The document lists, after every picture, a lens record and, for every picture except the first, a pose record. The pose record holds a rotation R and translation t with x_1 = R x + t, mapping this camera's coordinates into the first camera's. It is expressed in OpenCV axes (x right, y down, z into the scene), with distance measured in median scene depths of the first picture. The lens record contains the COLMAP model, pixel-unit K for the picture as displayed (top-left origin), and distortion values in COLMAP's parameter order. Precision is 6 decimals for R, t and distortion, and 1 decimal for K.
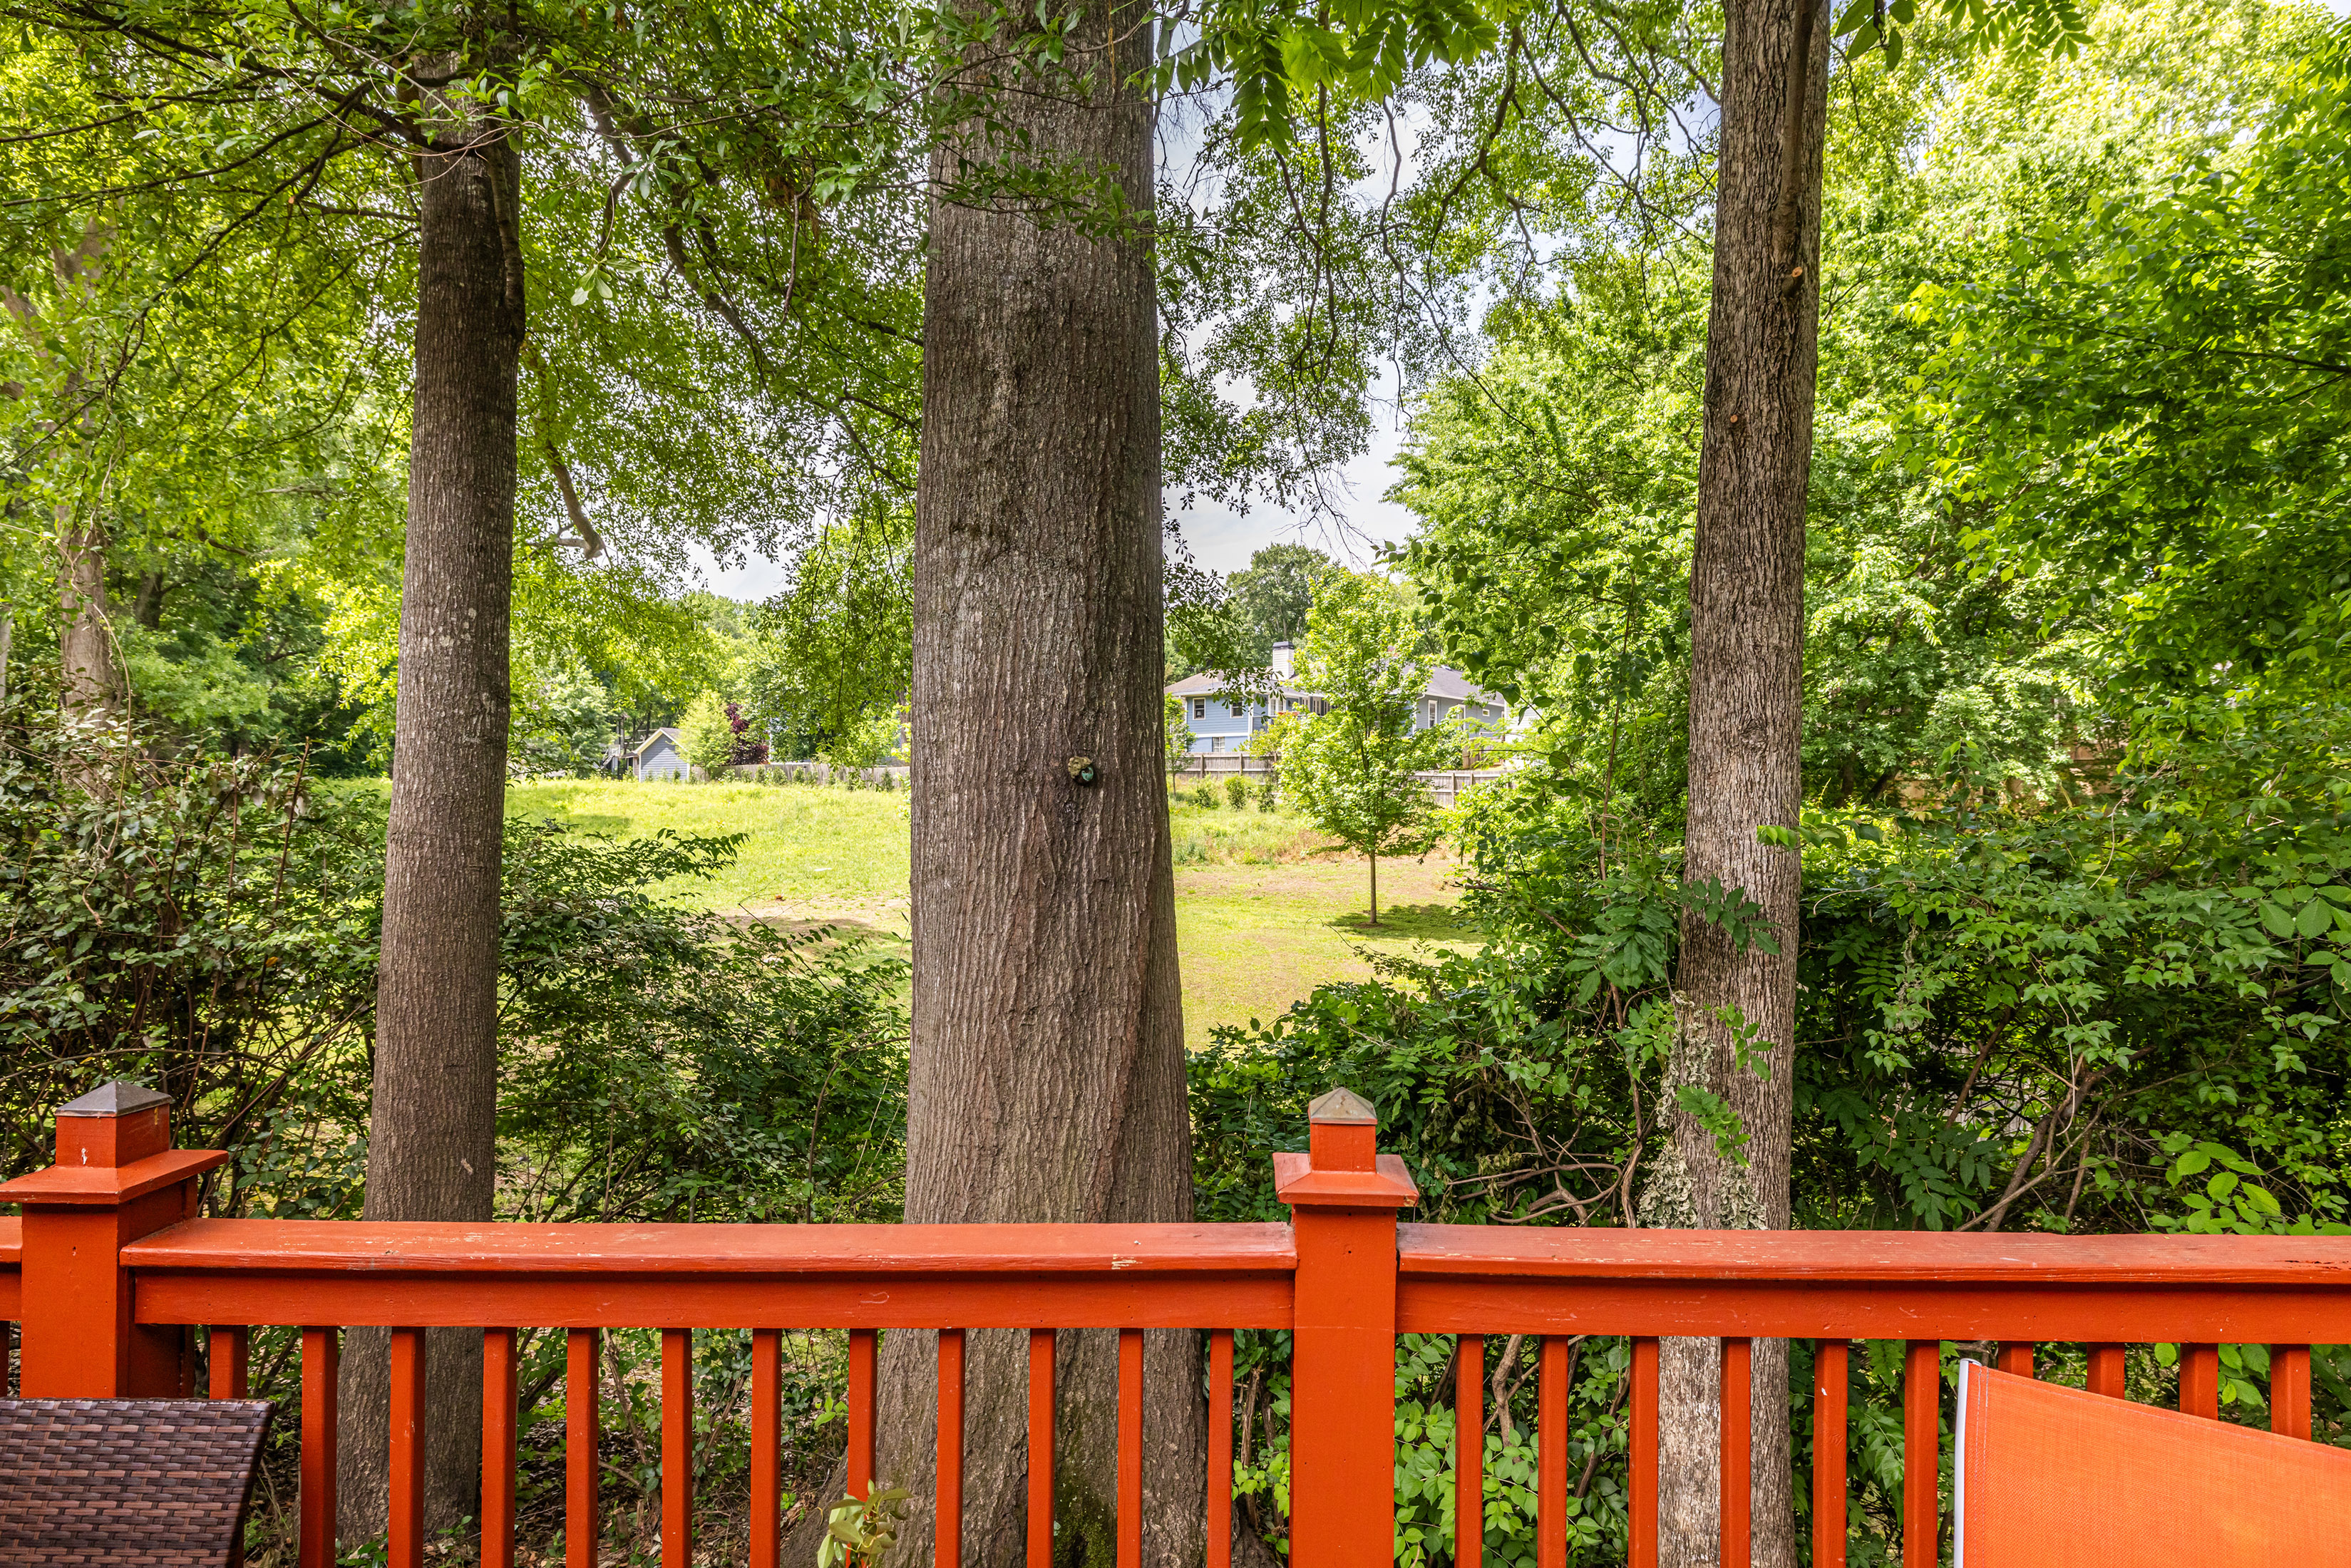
lens RADIAL K [[1265.2, 0, 1175.5], [0, 1265.2, 784.0], [0, 0, 1]] dist [-0.002659, 0.000299]
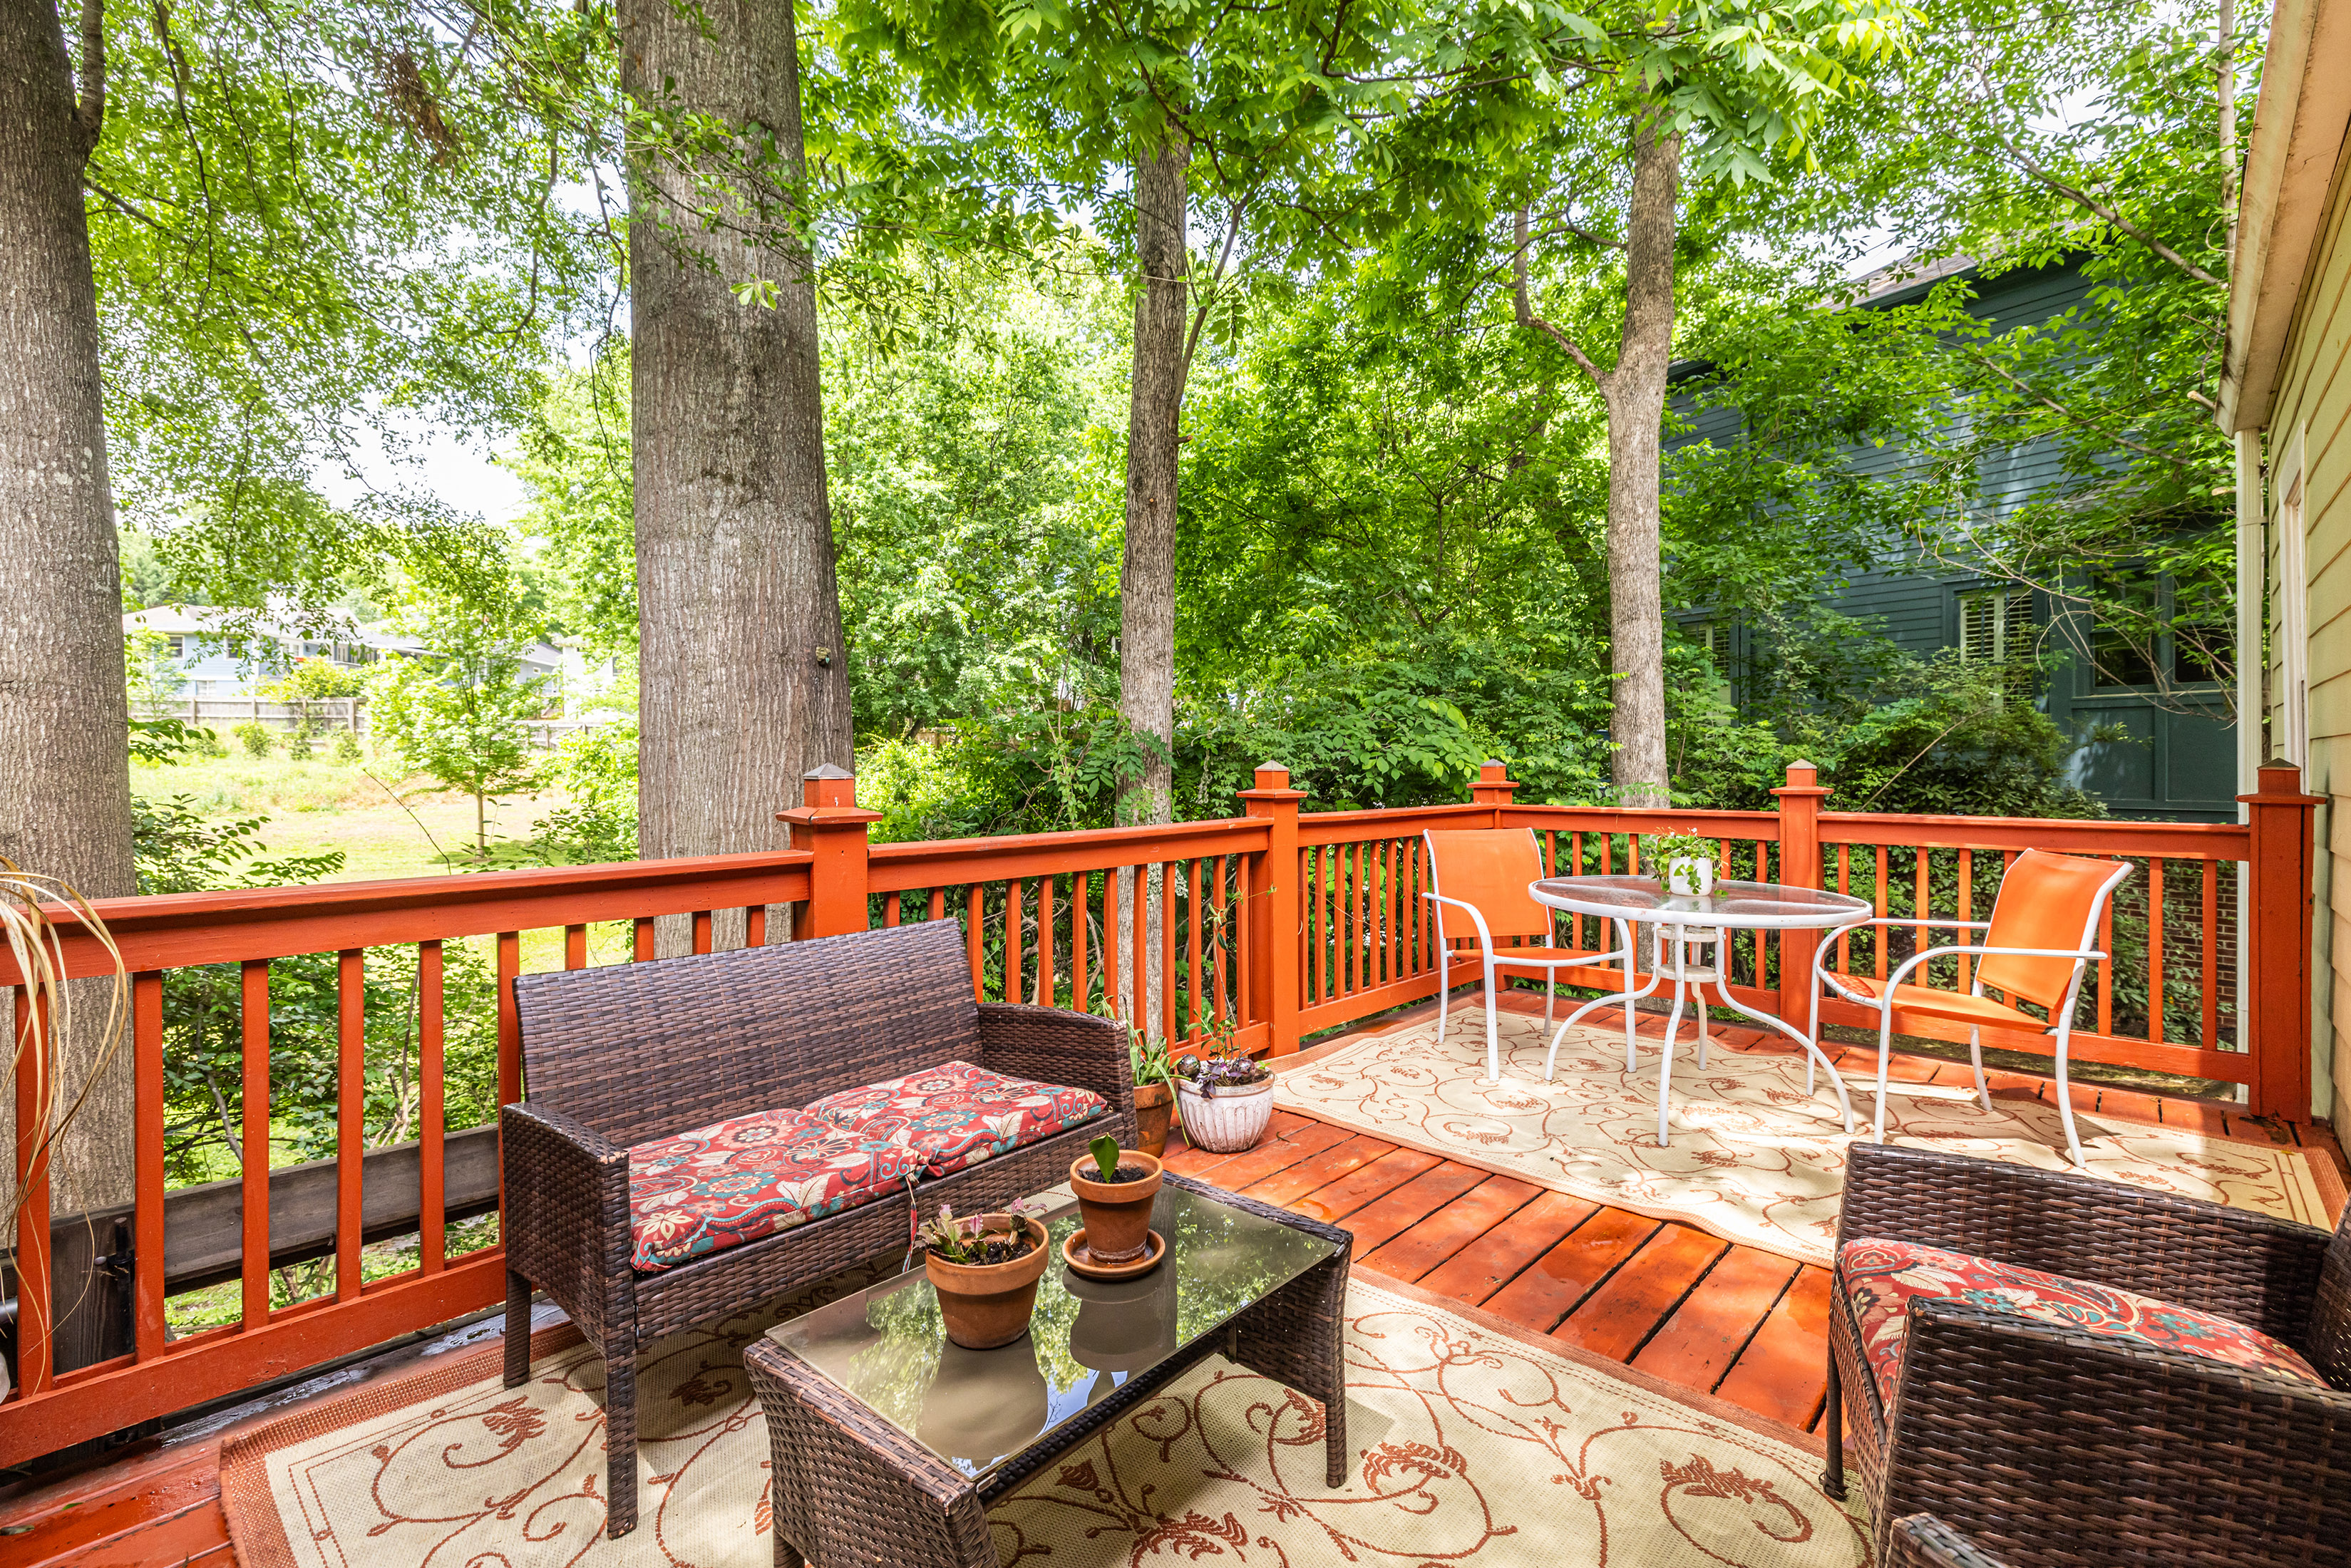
lens RADIAL K [[1045.0, 0, 1164.6], [0, 1045.0, 770.2], [0, 0, 1]] dist [0.000446, 0.000422]
pose [[0.679718, -0.013031, 0.733358, -0.593514], [-0.004970, 0.999737, 0.022370, 0.079438], [-0.733457, -0.018850, 0.679475, -0.117115]]
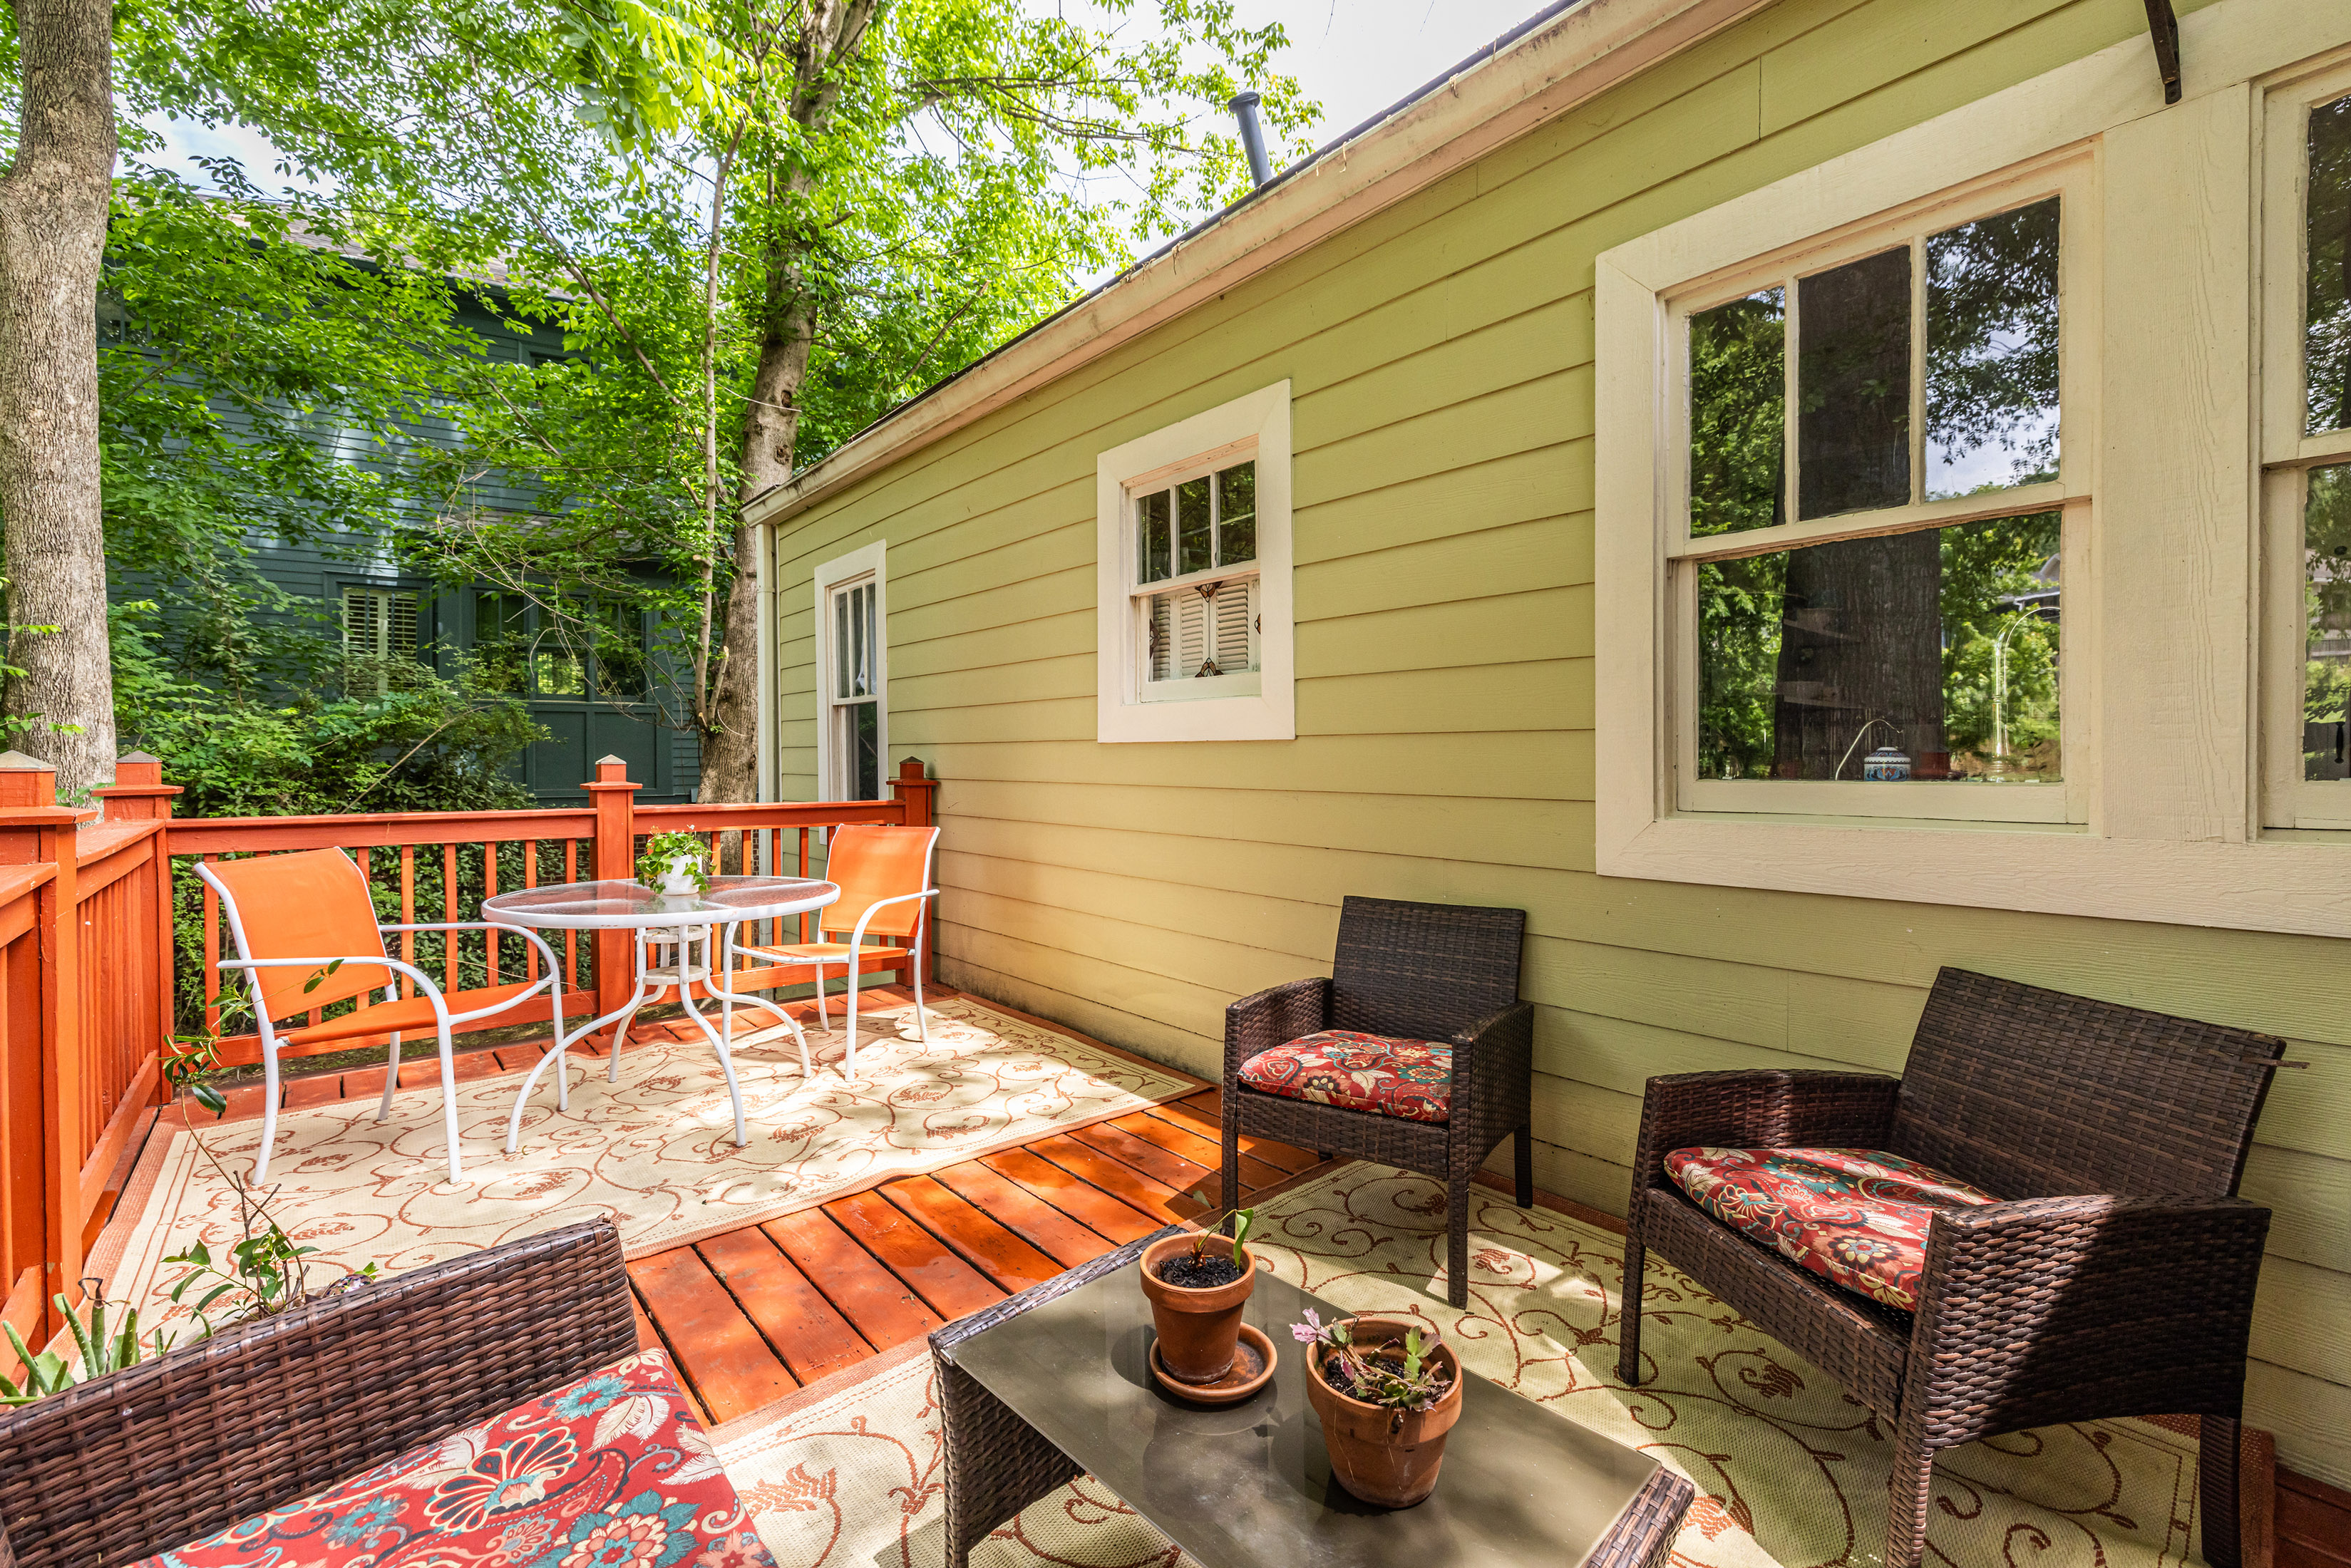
lens RADIAL K [[979.5, 0, 1211.3], [0, 979.5, 778.6], [0, 0, 1]] dist [0.003625, 0.000416]
pose [[-0.683094, -0.022074, 0.729997, -0.542674], [-0.019134, 0.999741, 0.012326, 0.087178], [-0.730080, -0.005548, -0.683340, 0.286256]]
